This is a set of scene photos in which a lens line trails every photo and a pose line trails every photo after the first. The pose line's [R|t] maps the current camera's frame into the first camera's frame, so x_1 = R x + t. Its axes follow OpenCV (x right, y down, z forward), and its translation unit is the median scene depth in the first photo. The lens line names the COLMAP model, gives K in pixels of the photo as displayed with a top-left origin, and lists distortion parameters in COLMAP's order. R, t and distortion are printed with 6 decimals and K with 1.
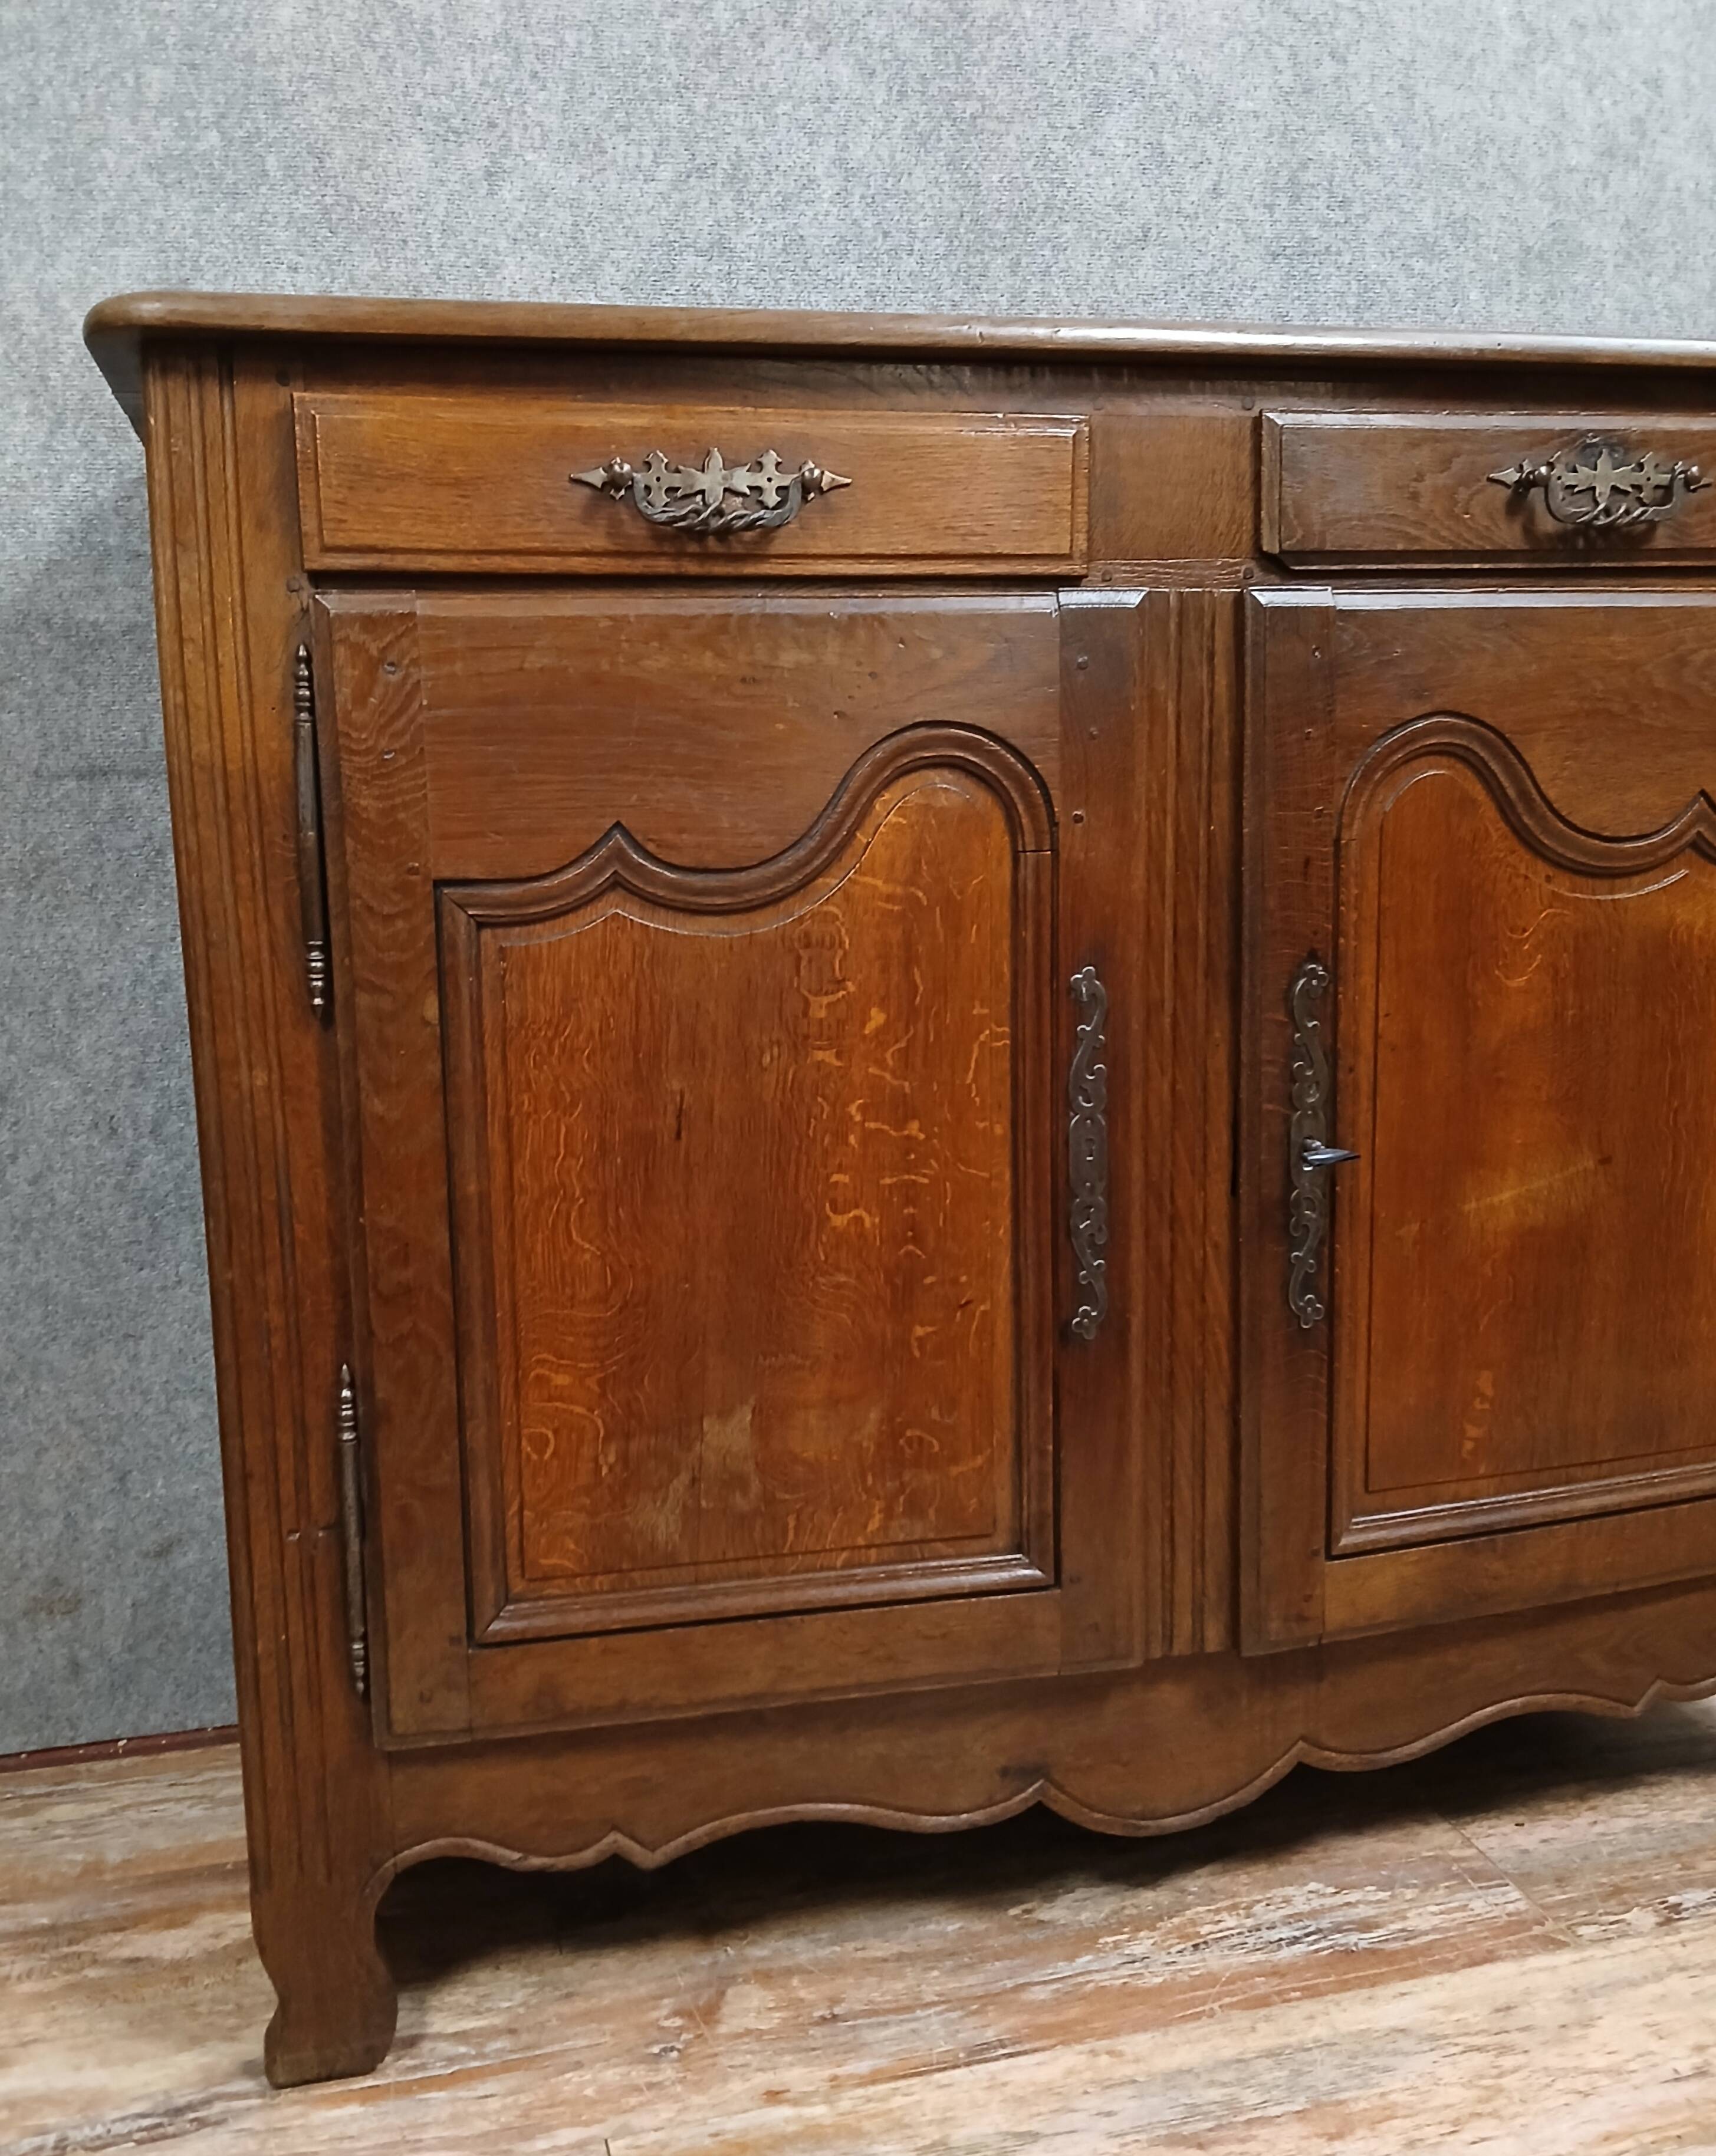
lens RADIAL K [[1983.9, 0, 809.3], [0, 1983.9, 1096.5], [0, 0, 1]] dist [-0.023530, 0.000000]
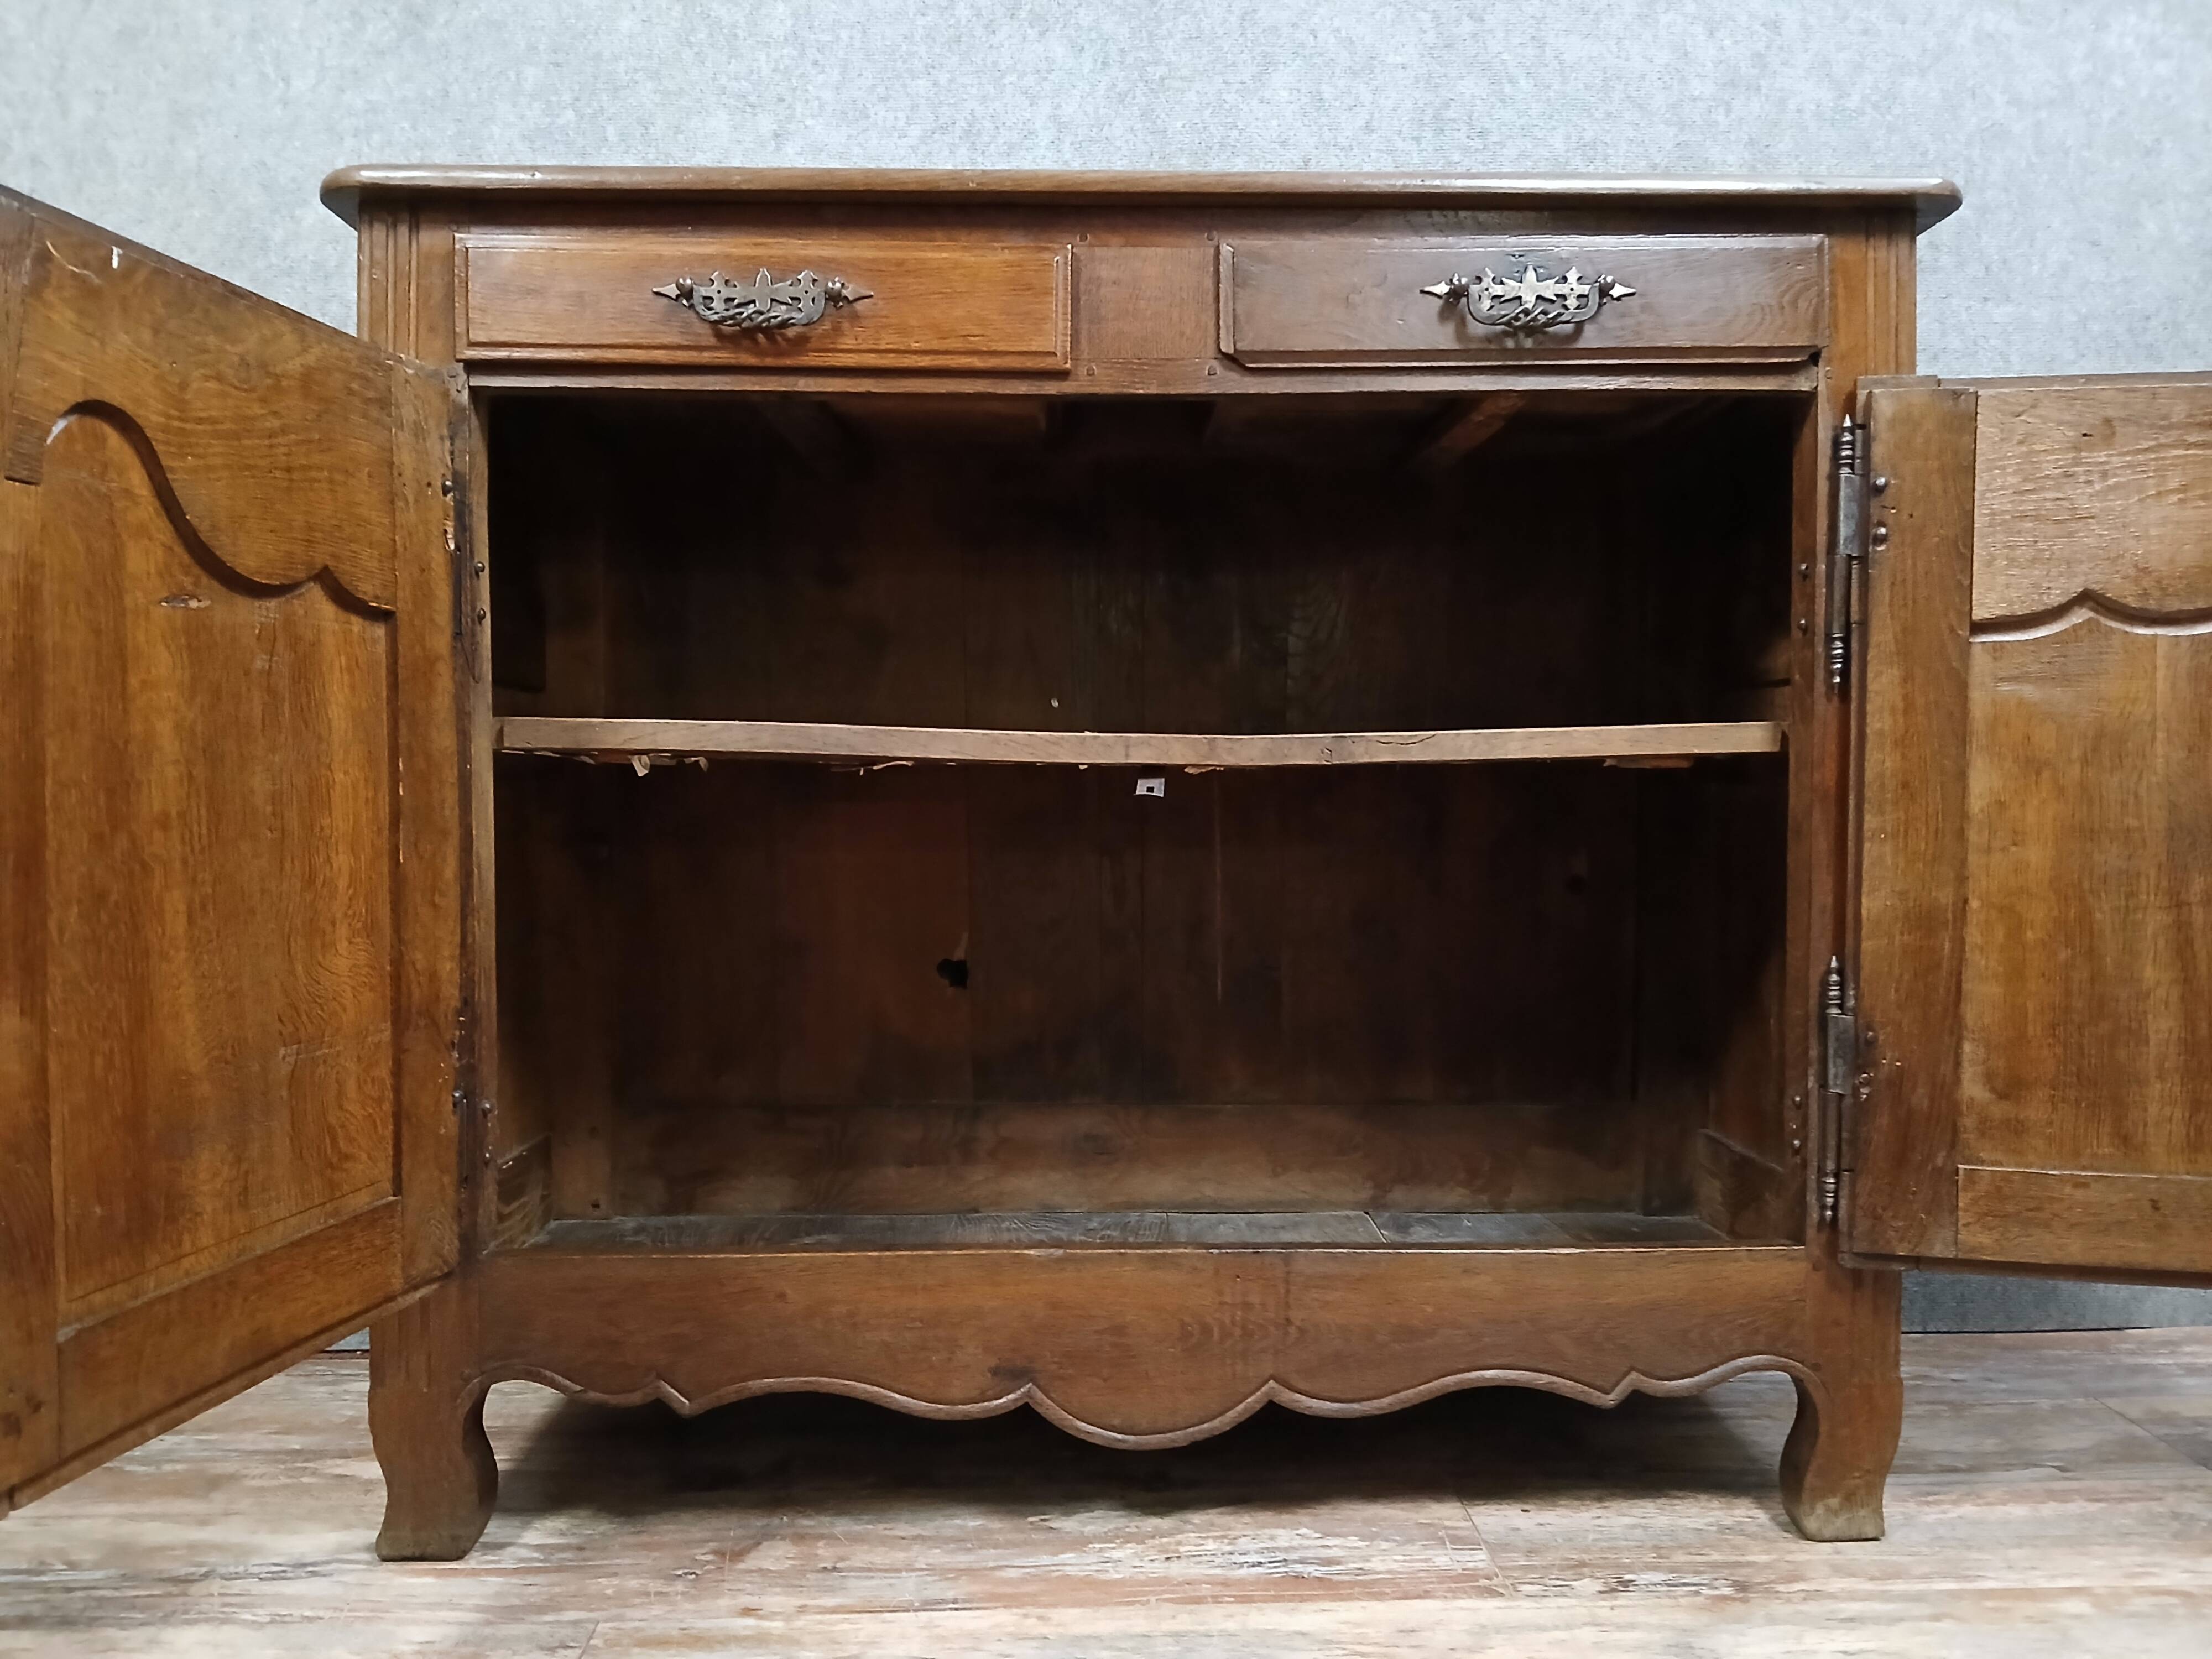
lens RADIAL K [[1741.5, 0, 1114.0], [0, 1741.5, 854.8], [0, 0, 1]] dist [-0.002671, -0.023130]
pose [[0.977848, 0.031737, -0.206898, 0.363966], [-0.056728, 0.991628, -0.115996, 0.150885], [0.201485, 0.125163, 0.971462, -0.024596]]
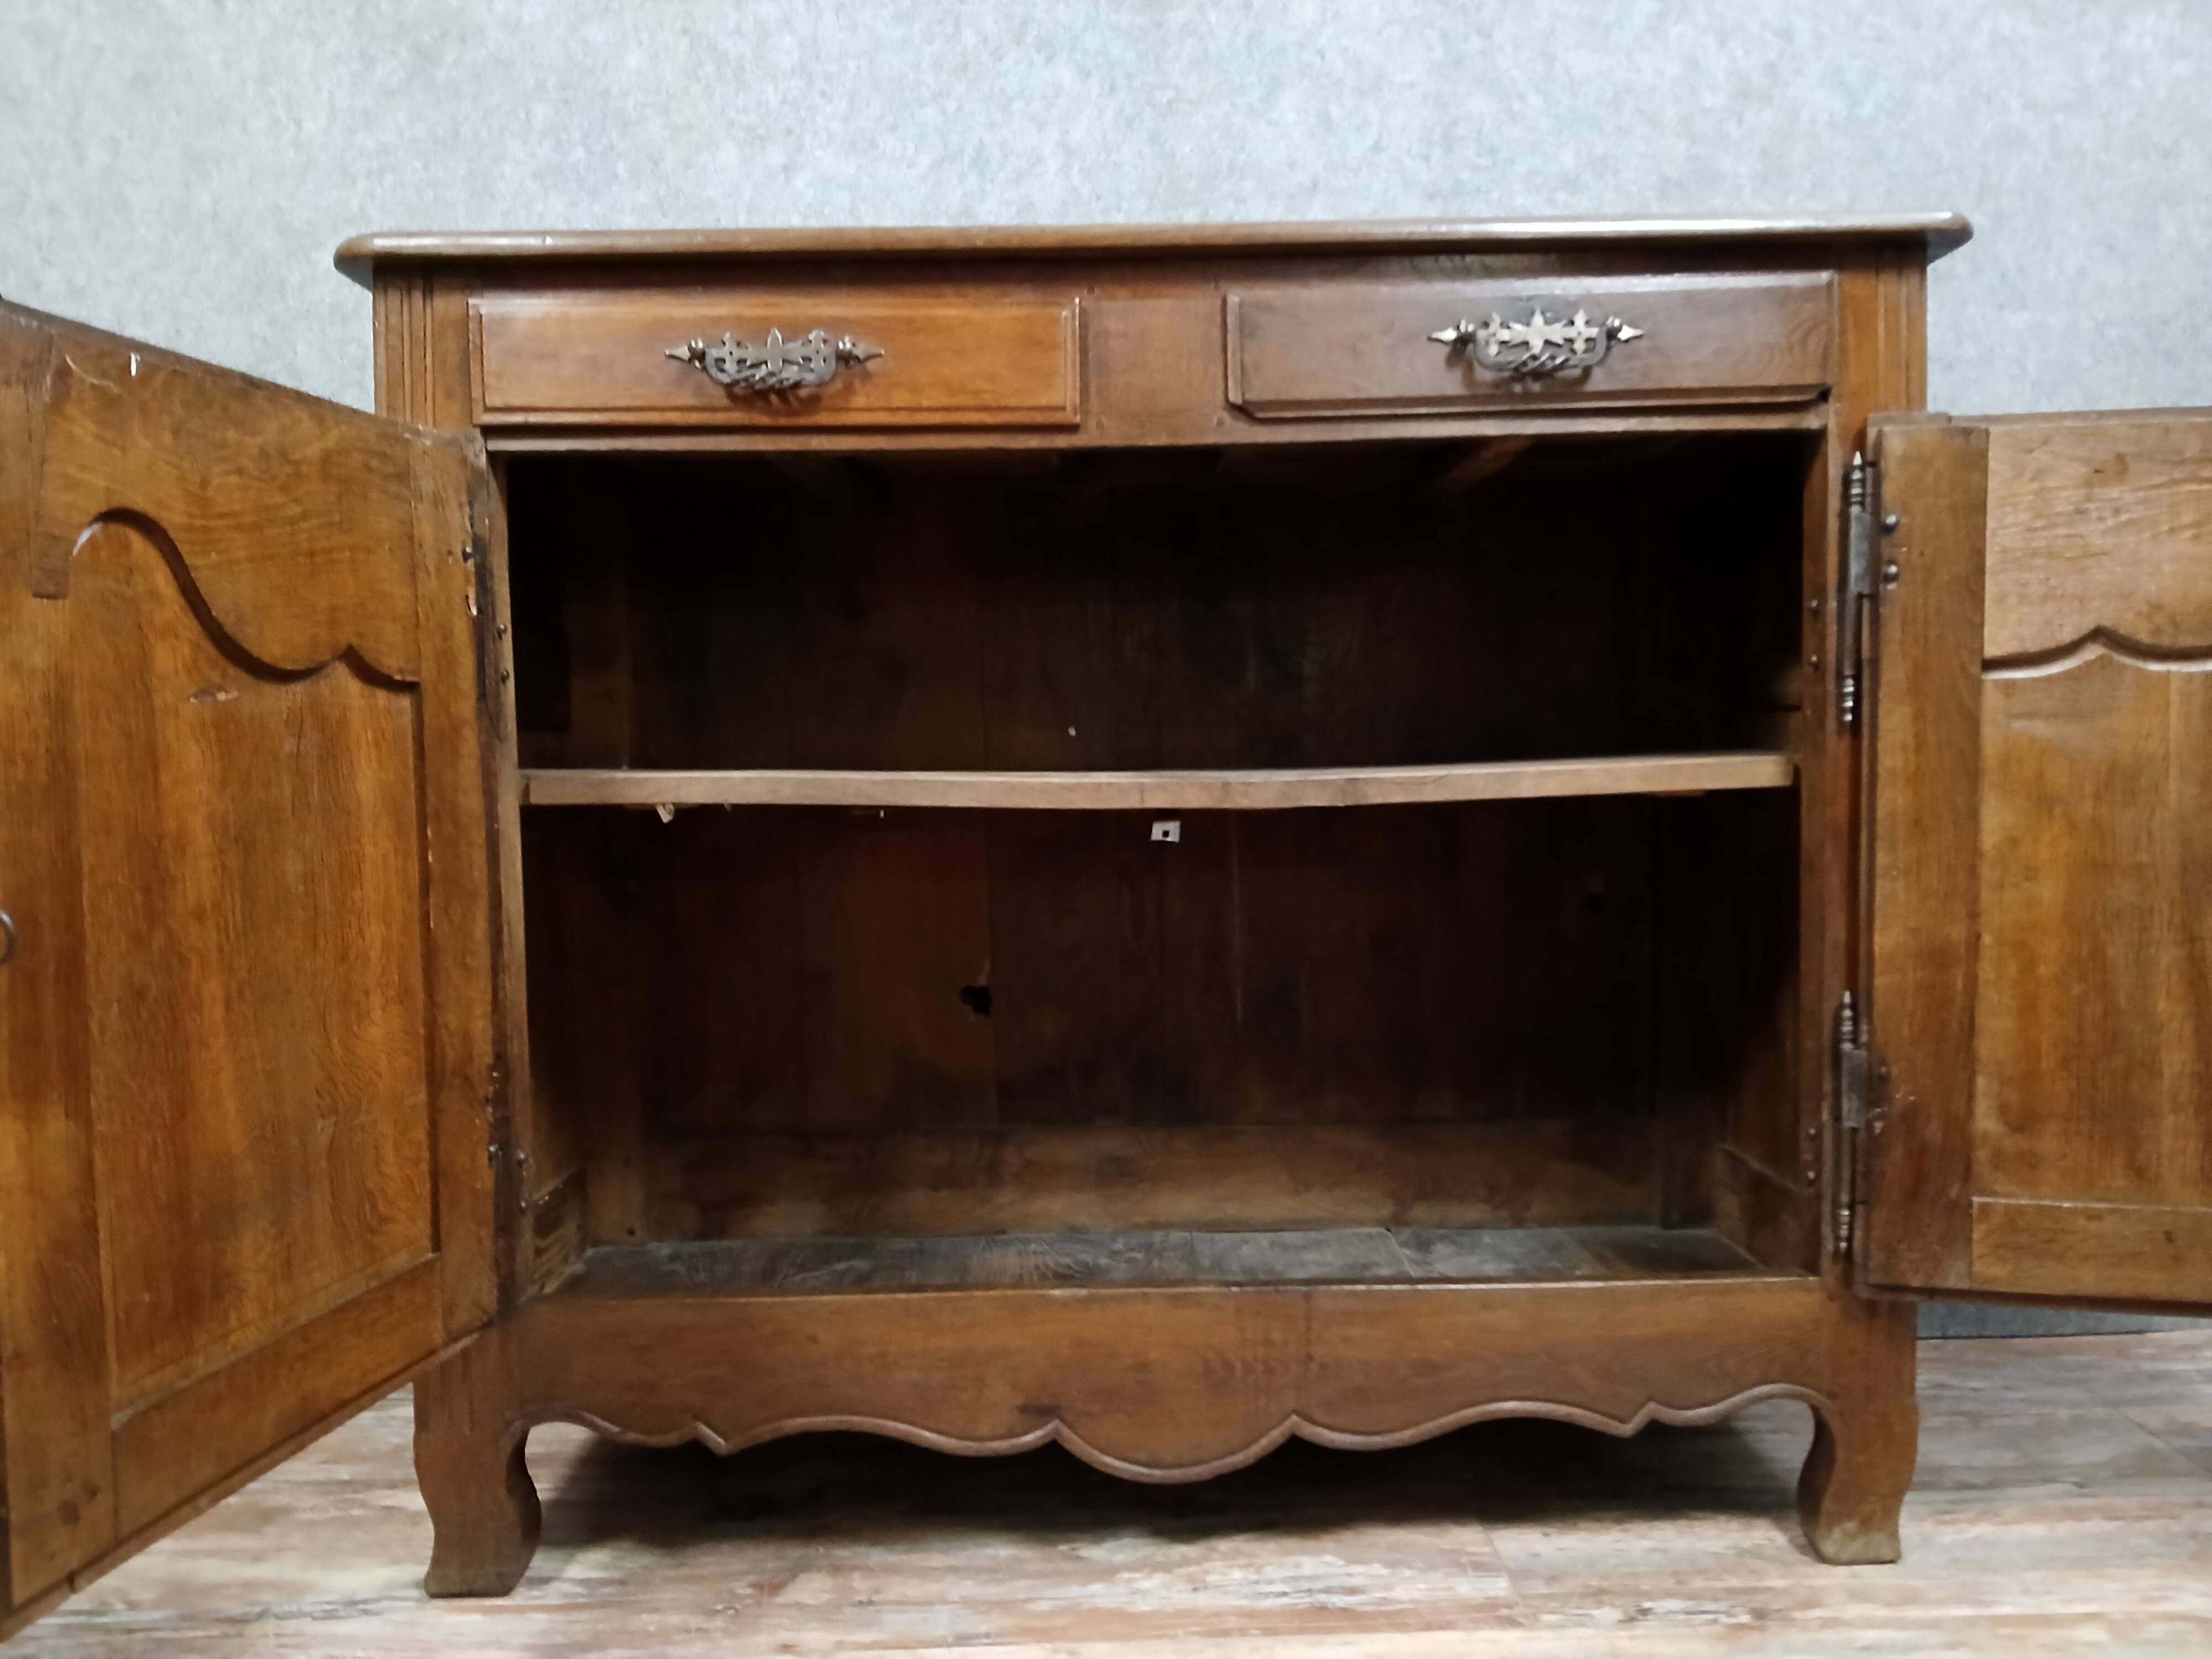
lens RADIAL K [[1741.5, 0, 1116.1], [0, 1741.5, 856.1], [0, 0, 1]] dist [-0.002671, -0.023130]
pose [[0.975128, 0.021588, -0.220590, 0.371307], [-0.042684, 0.994906, -0.091322, 0.100653], [0.217495, 0.098466, 0.971082, -0.041054]]
